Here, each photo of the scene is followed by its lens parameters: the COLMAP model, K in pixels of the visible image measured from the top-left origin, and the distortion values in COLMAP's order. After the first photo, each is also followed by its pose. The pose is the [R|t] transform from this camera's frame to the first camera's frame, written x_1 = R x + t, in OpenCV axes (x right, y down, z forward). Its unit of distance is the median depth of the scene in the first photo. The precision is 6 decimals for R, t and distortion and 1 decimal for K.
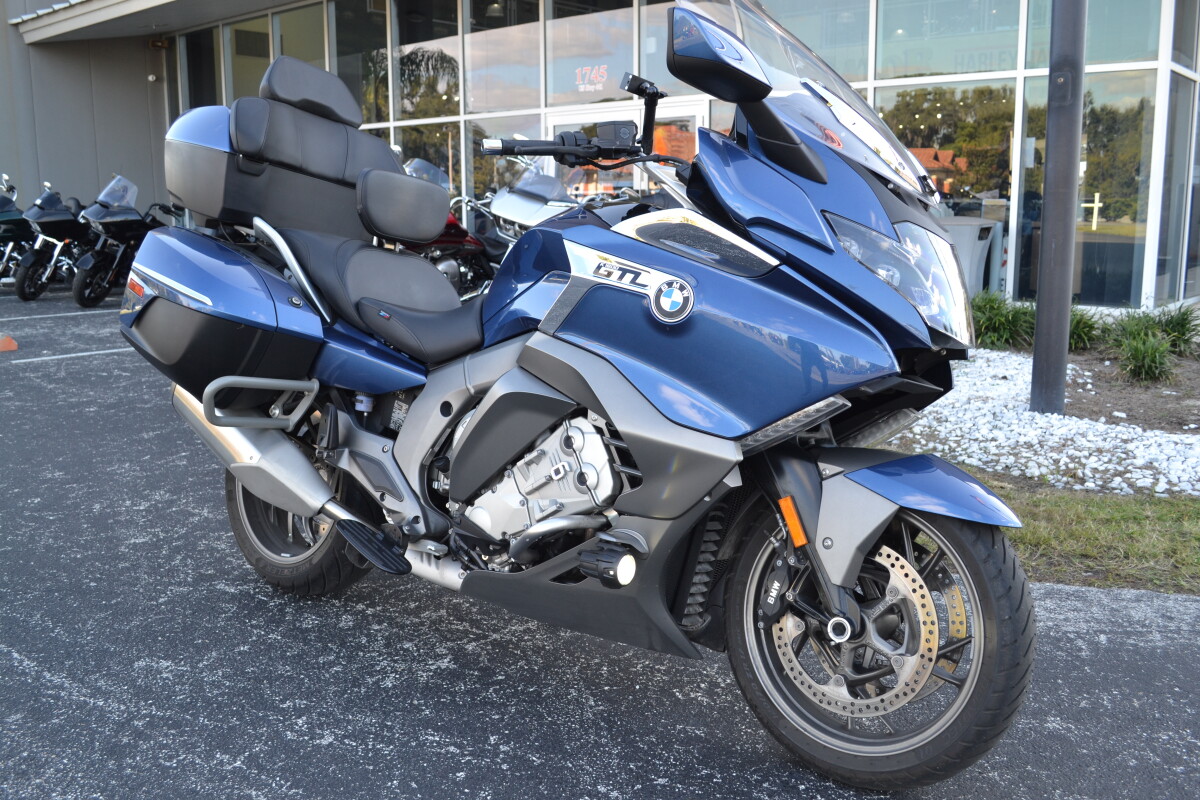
lens RADIAL K [[1087.5, 0, 600.0], [0, 1087.5, 400.0], [0, 0, 1]] dist [-0.081096, 0.121009]
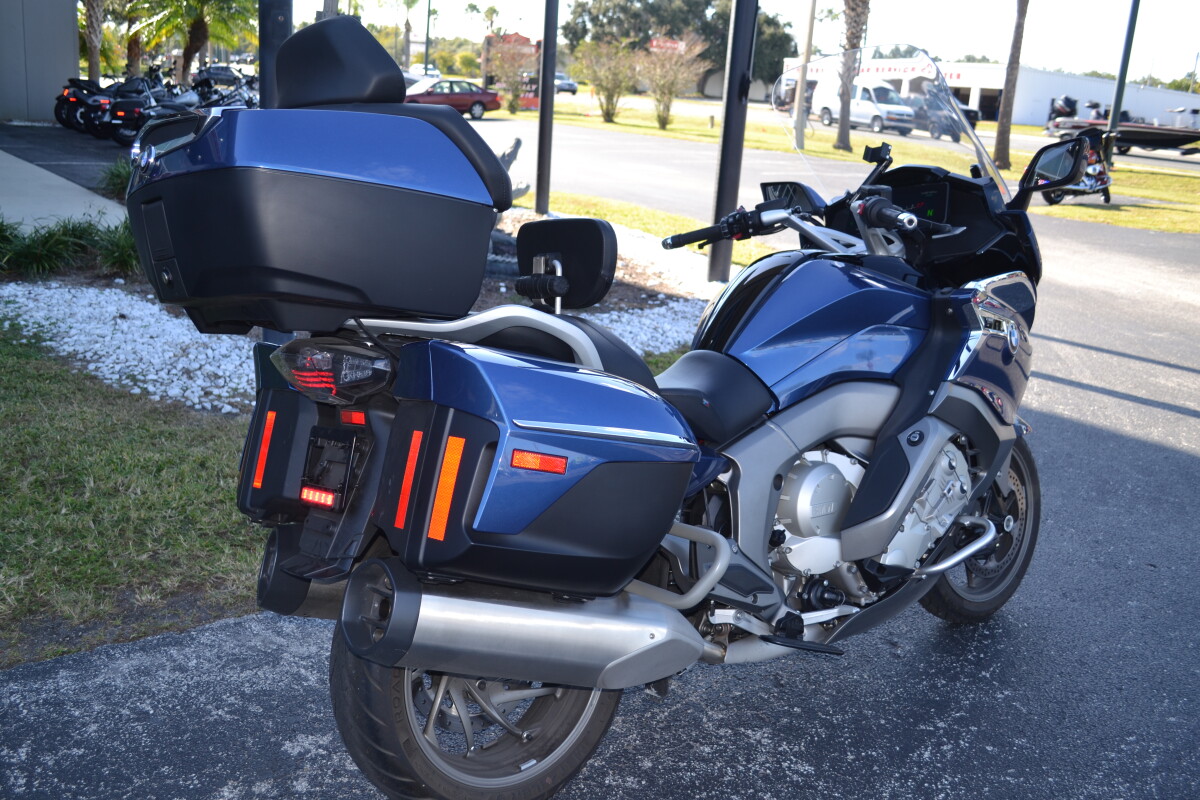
lens RADIAL K [[1087.5, 0, 600.0], [0, 1087.5, 400.0], [0, 0, 1]] dist [-0.081096, 0.121009]
pose [[0.246430, -0.239457, 0.939113, -1.273278], [0.103544, 0.969955, 0.220151, -0.346052], [-0.963613, 0.042987, 0.263820, 1.077814]]
